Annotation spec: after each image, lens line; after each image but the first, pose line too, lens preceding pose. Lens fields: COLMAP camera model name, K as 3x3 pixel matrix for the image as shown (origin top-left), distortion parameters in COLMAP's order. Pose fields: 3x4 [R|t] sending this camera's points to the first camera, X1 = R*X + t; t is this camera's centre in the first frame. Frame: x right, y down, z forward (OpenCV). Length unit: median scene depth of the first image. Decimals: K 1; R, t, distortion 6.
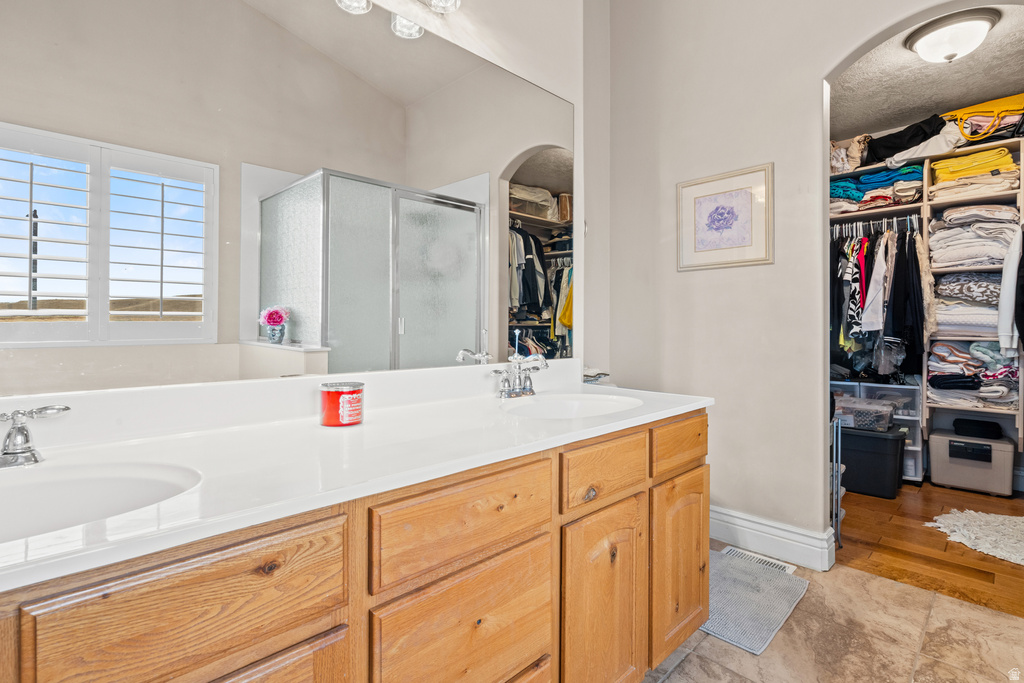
lens RADIAL K [[487.6, 0, 511.0], [0, 487.6, 323.6], [0, 0, 1]] dist [-0.000645, -0.000322]
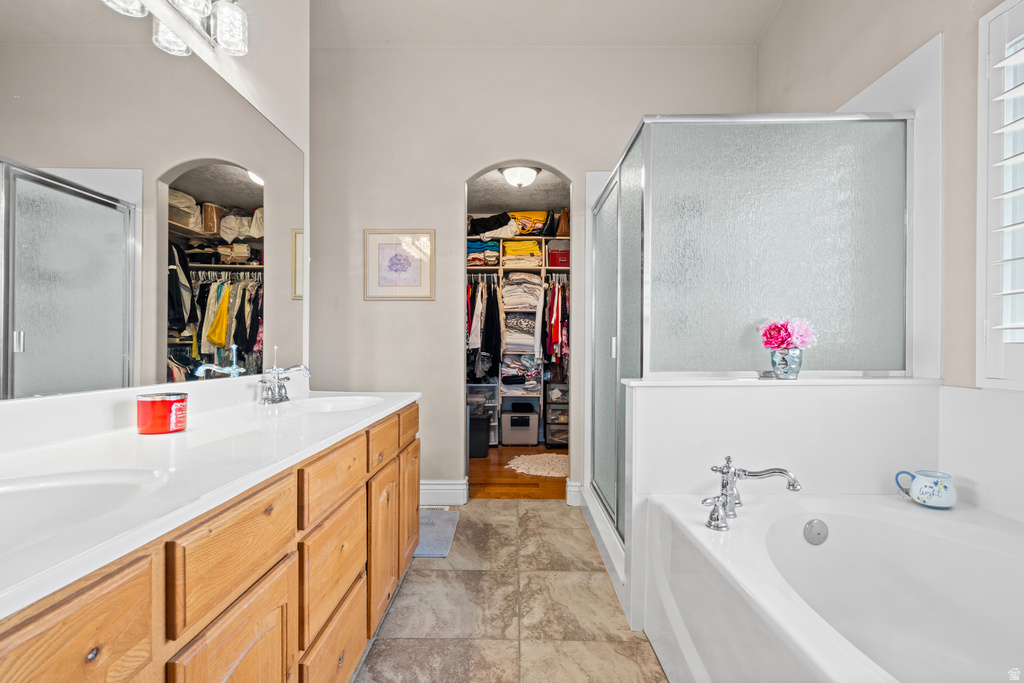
lens RADIAL K [[474.1, 0, 513.2], [0, 474.1, 346.5], [0, 0, 1]] dist [-0.002614, 0.000503]
pose [[0.698520, 0.004005, 0.715580, -0.221554], [-0.008148, 0.999964, 0.002358, 0.004711], [-0.715544, -0.007478, 0.698527, -0.102135]]
